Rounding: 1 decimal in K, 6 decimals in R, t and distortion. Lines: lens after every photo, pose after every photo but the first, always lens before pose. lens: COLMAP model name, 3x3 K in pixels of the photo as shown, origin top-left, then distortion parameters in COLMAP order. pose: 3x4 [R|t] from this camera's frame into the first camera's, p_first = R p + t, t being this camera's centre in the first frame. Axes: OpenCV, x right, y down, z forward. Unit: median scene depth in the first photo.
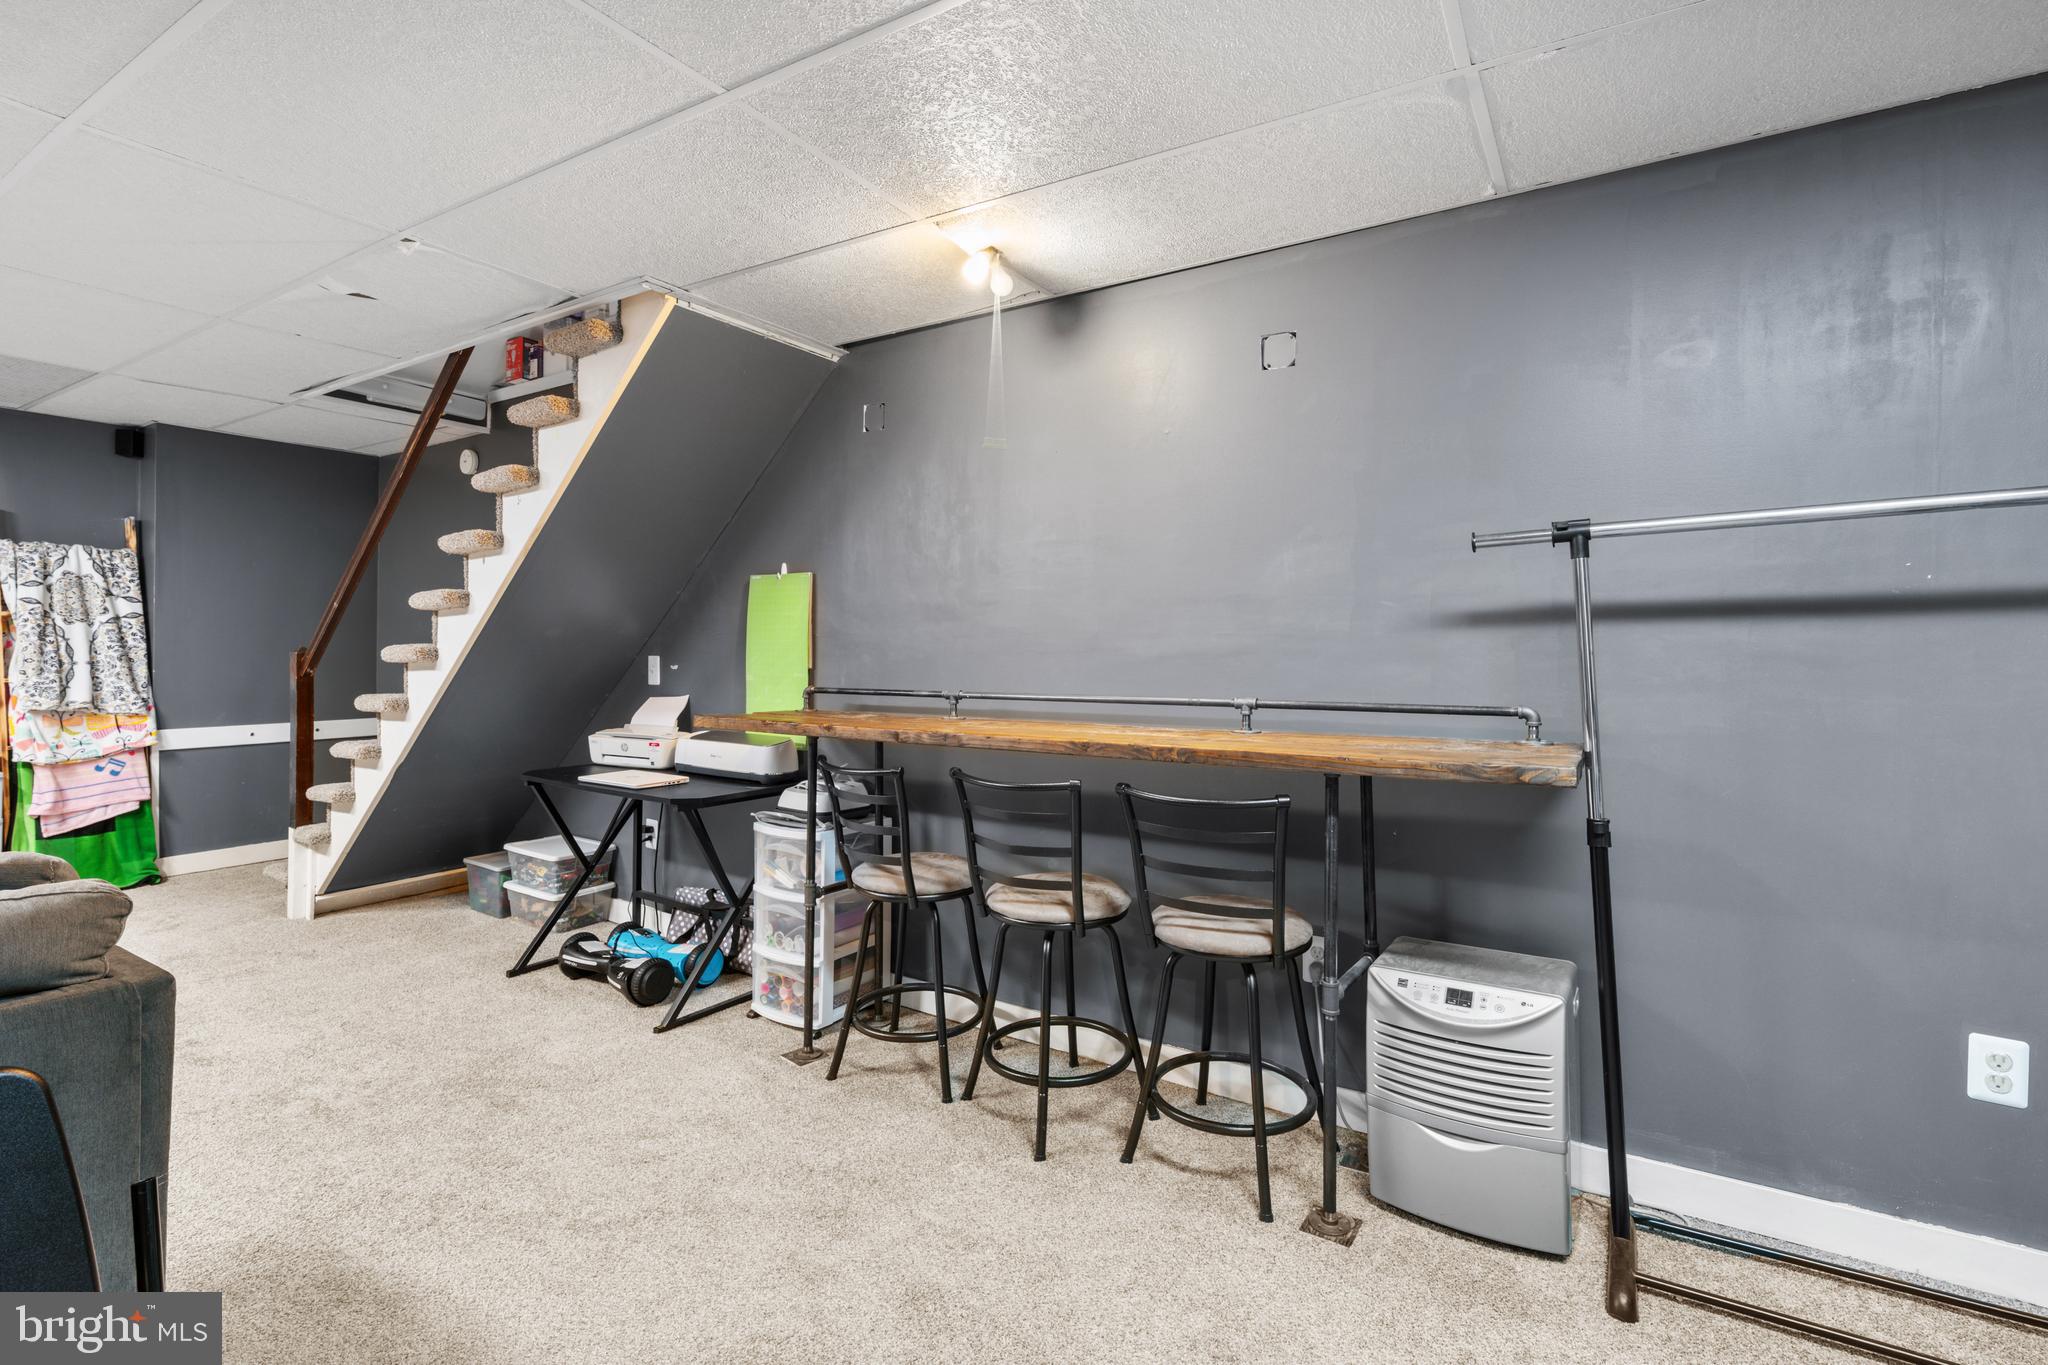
lens RADIAL K [[861.7, 0, 1025.5], [0, 861.7, 666.8], [0, 0, 1]] dist [0.001544, 0.000467]
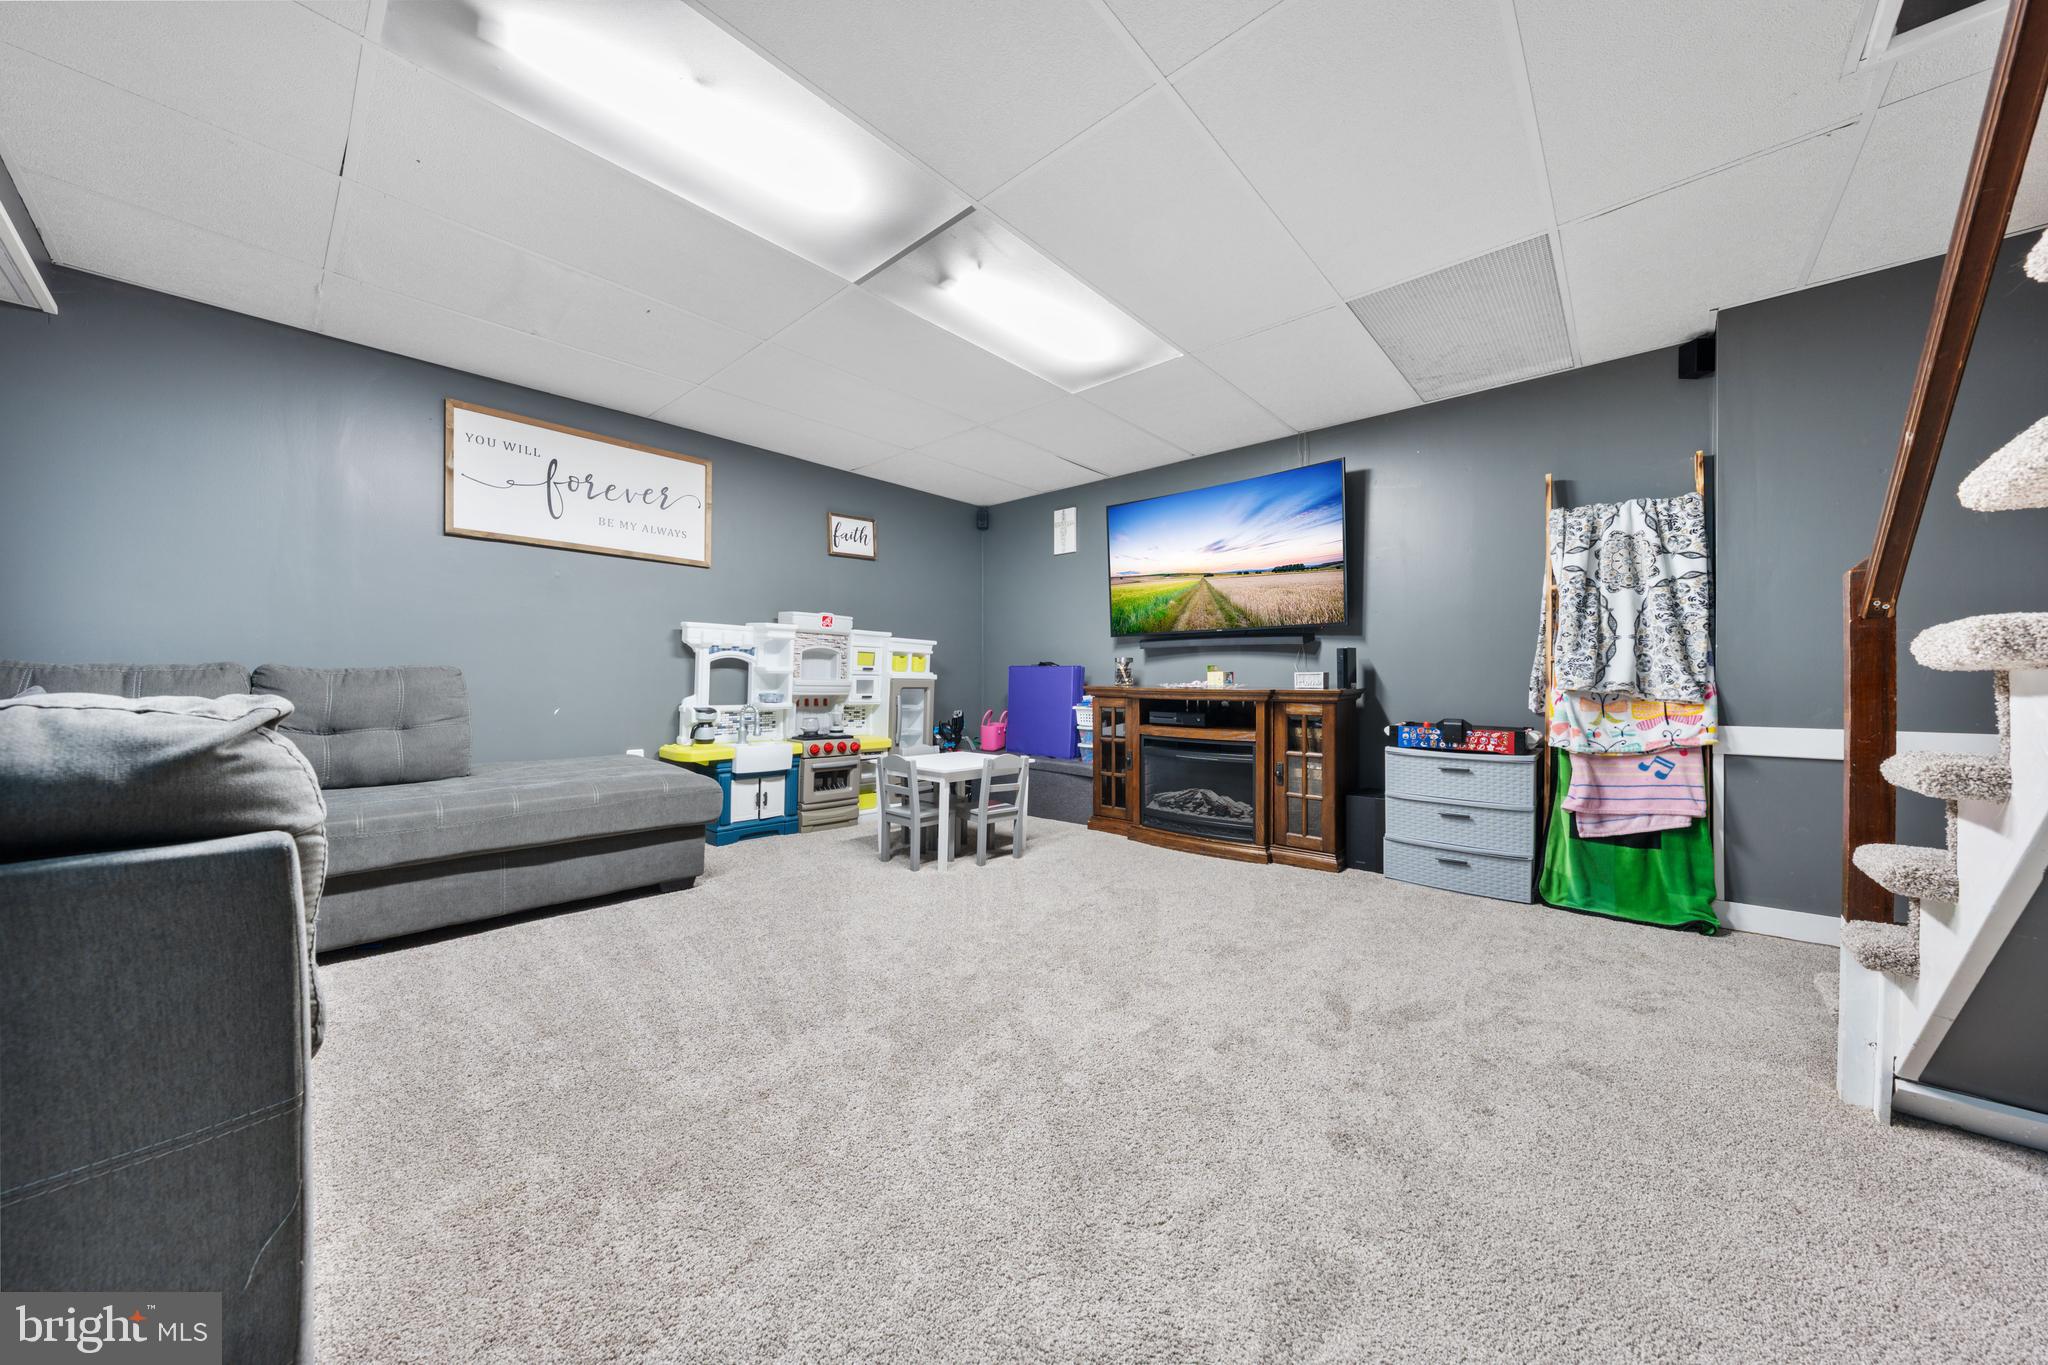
lens RADIAL K [[690.0, 0, 1024.0], [0, 690.0, 682.5], [0, 0, 1]] dist [-0.000116, -0.000175]
pose [[-0.187326, -0.013163, -0.982210, -0.327140], [-0.019812, 0.999757, -0.009620, 0.056158], [0.982098, 0.017657, -0.187542, 0.547884]]
